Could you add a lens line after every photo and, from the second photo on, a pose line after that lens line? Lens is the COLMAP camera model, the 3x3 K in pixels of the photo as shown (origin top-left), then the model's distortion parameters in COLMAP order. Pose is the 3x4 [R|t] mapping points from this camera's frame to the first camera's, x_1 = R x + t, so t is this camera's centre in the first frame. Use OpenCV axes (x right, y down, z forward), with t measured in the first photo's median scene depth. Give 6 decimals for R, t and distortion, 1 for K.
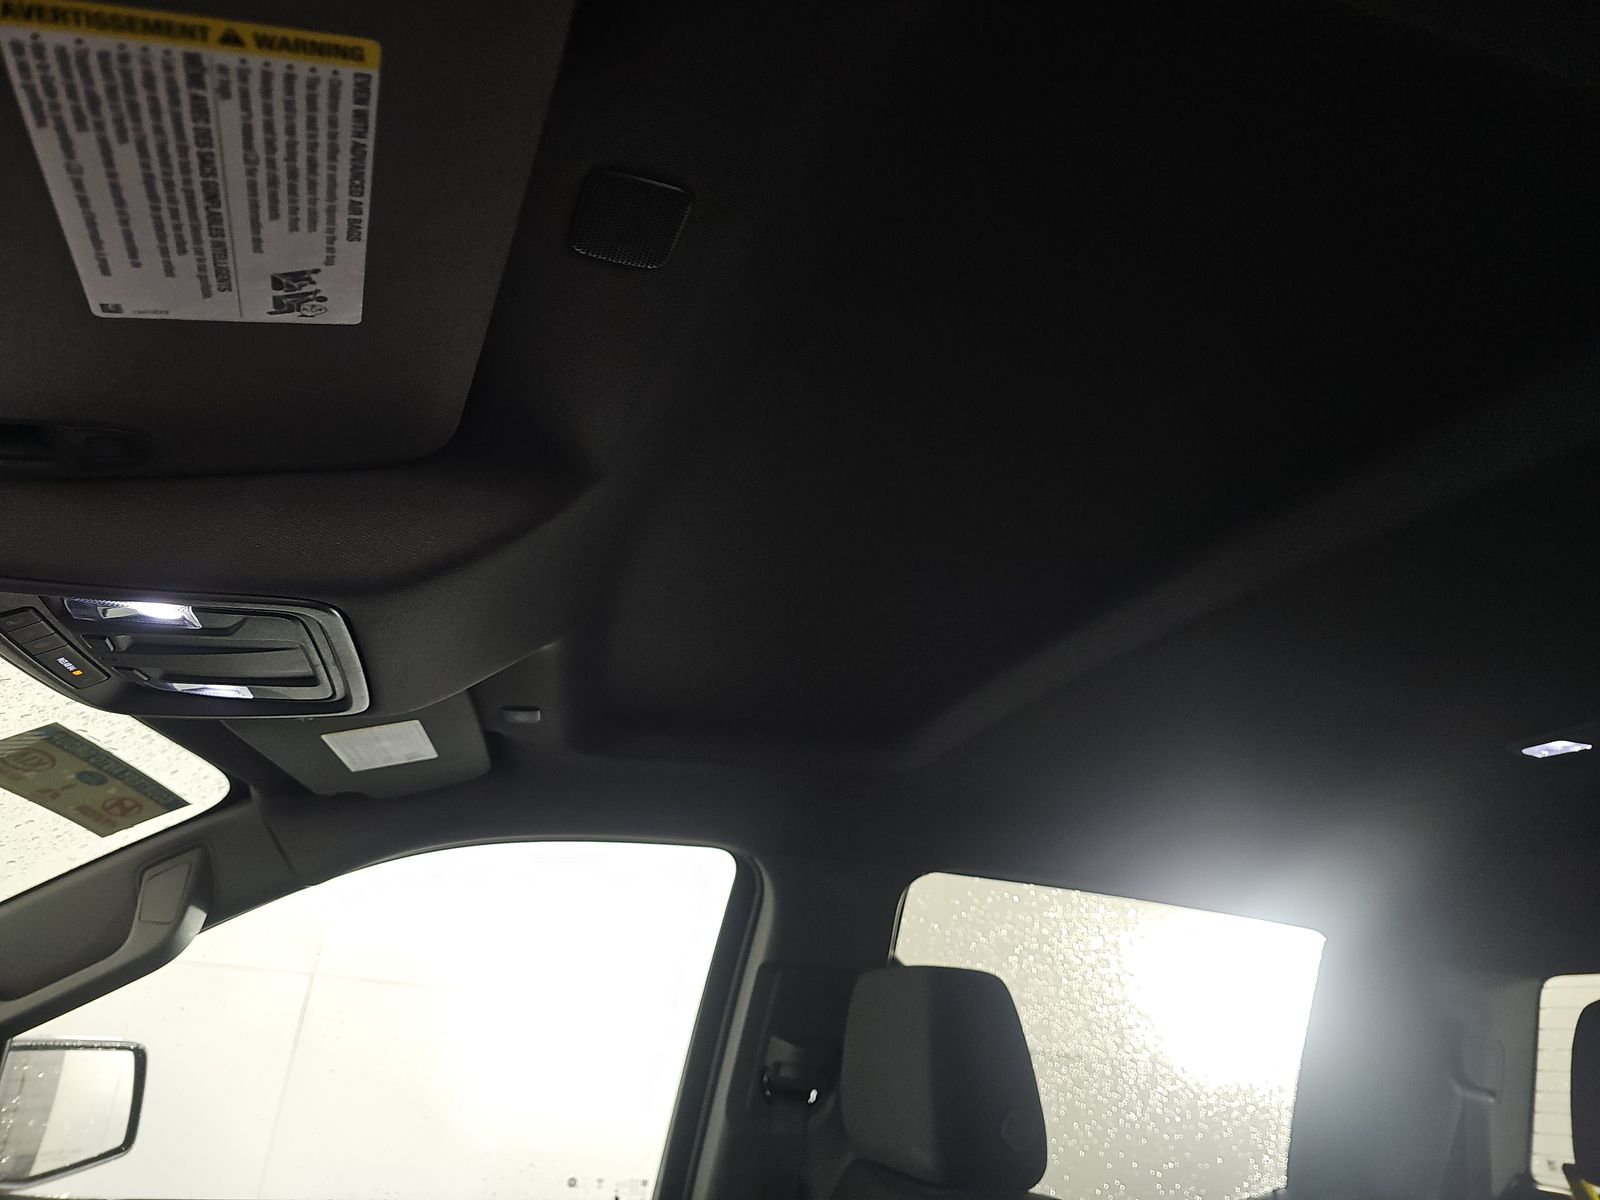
lens RADIAL K [[1071.7, 0, 800.0], [0, 1071.7, 600.0], [0, 0, 1]] dist [0.057447, -0.037413]
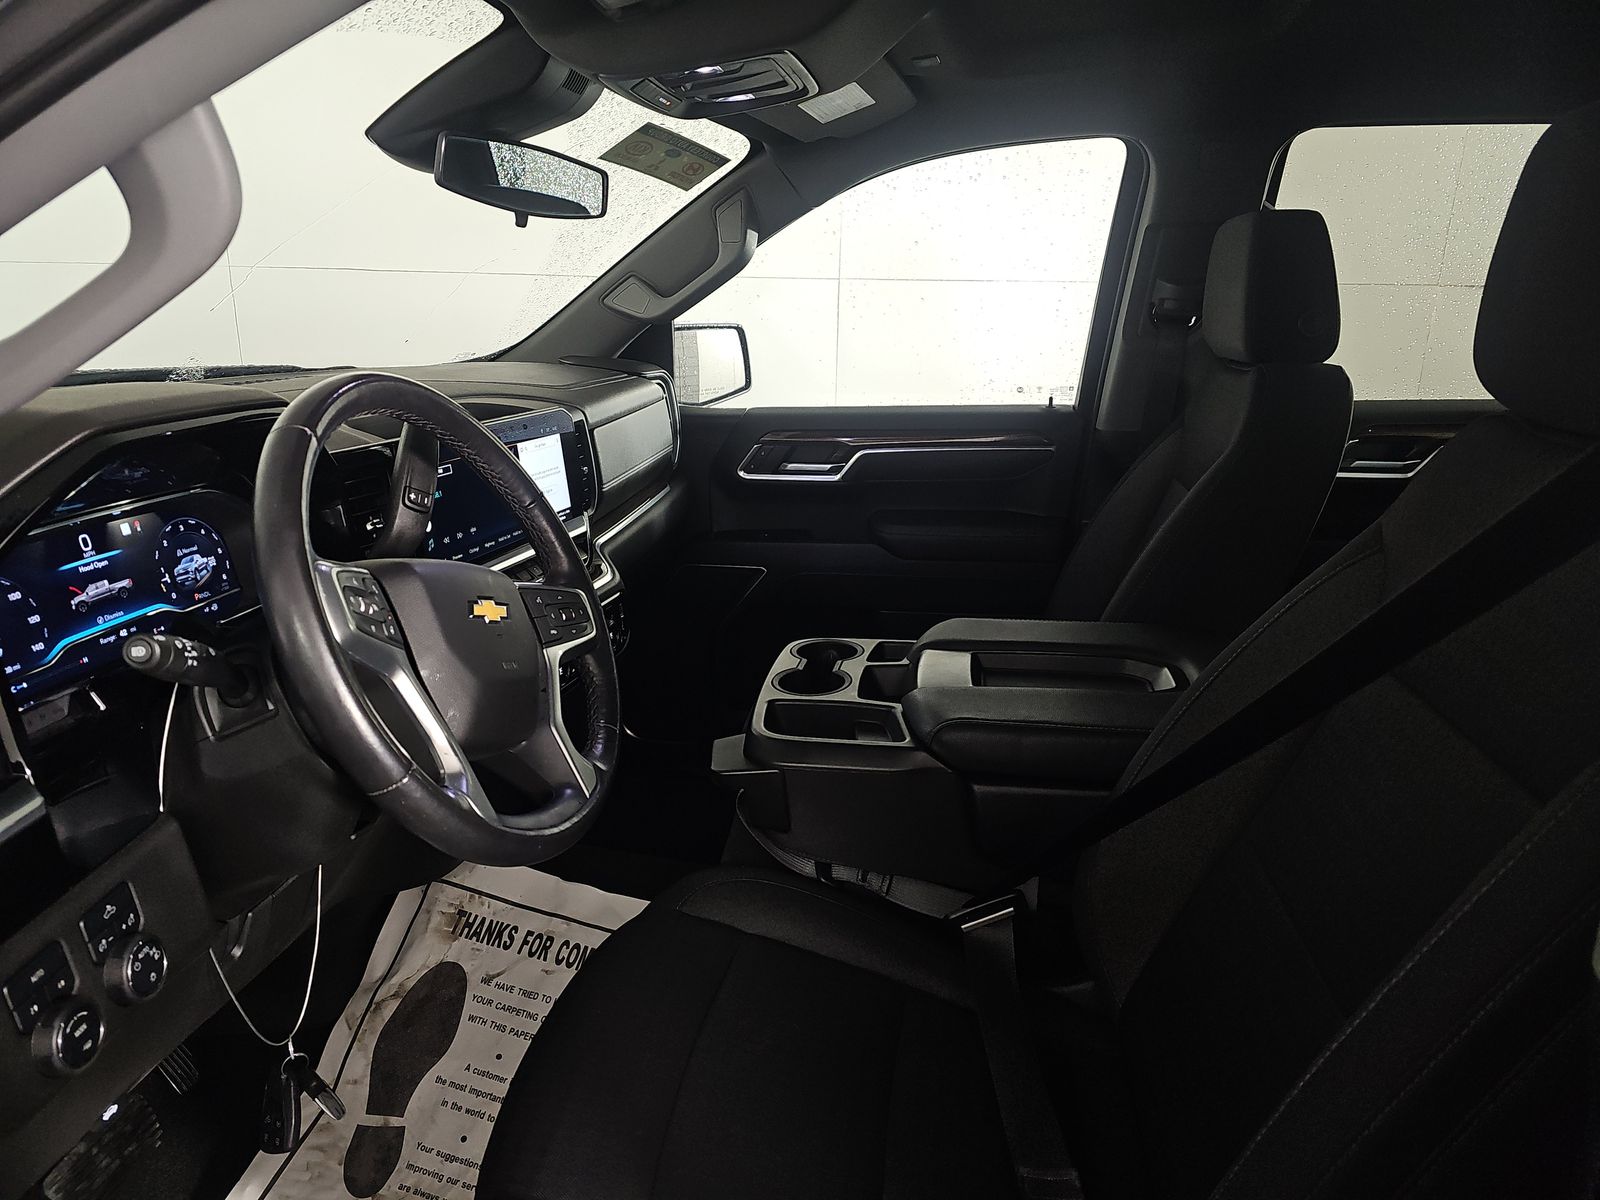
lens RADIAL K [[1065.6, 0, 766.1], [0, 1065.6, 625.9], [0, 0, 1]] dist [0.044630, -0.031554]
pose [[0.887540, 0.055551, -0.457369, 0.202342], [0.236244, 0.797398, 0.555289, -0.115531], [0.395552, -0.600892, 0.694599, -0.407311]]
